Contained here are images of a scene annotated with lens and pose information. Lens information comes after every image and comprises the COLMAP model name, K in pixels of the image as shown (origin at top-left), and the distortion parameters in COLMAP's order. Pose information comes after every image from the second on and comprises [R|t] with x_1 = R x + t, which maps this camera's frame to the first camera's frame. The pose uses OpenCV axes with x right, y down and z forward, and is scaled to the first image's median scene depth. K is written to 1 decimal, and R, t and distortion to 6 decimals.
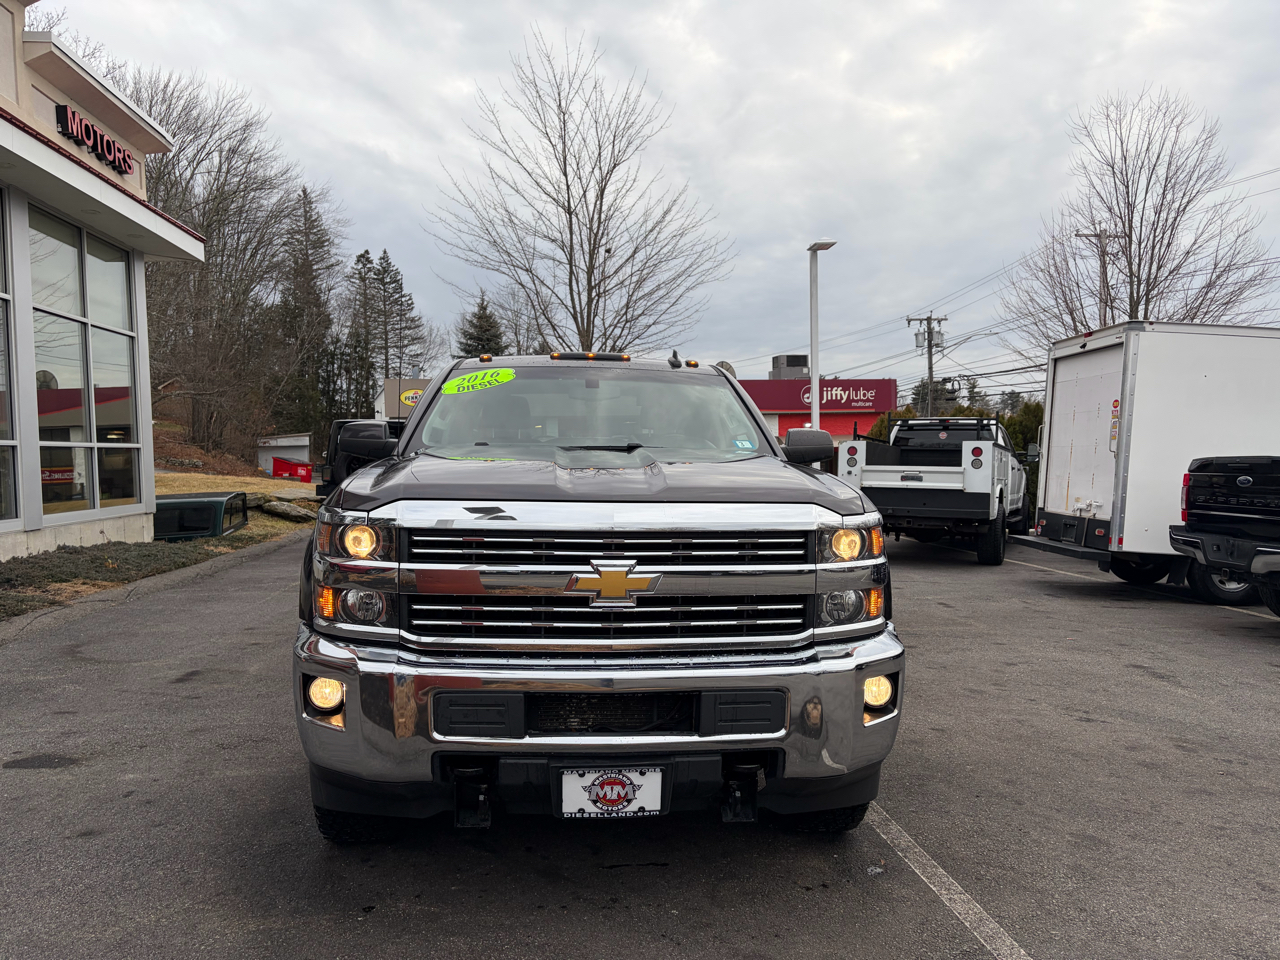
lens RADIAL K [[962.5, 0, 636.7], [0, 962.5, 479.2], [0, 0, 1]] dist [0.044597, -0.042218]
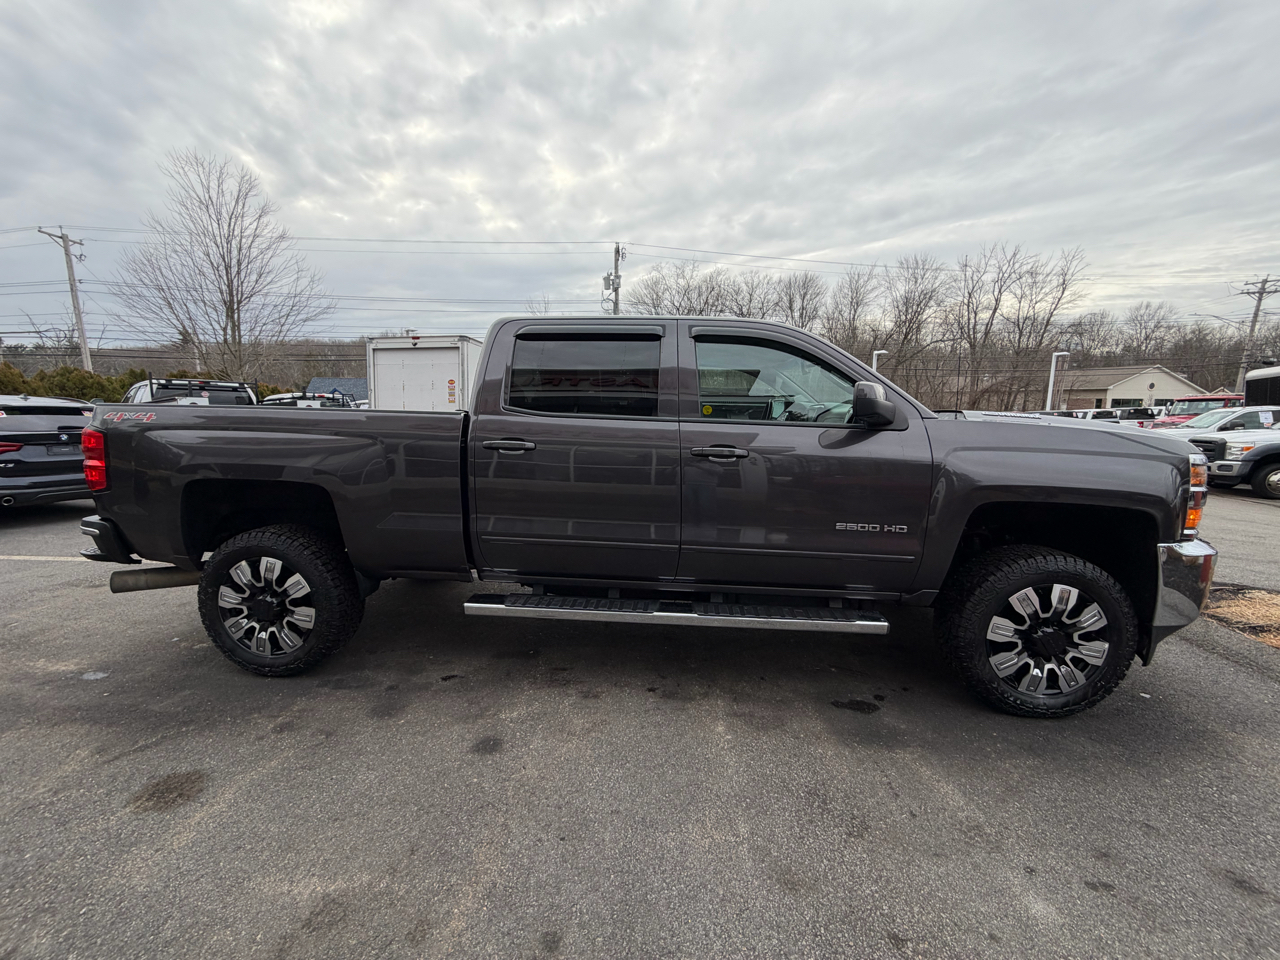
lens RADIAL K [[508.7, 0, 637.8], [0, 508.7, 476.7], [0, 0, 1]] dist [-0.000279, -0.000511]
pose [[0.172801, -0.124950, 0.976999, -0.193013], [0.019115, 0.992159, 0.123508, -0.008037], [-0.984771, -0.002667, 0.173834, 0.268261]]
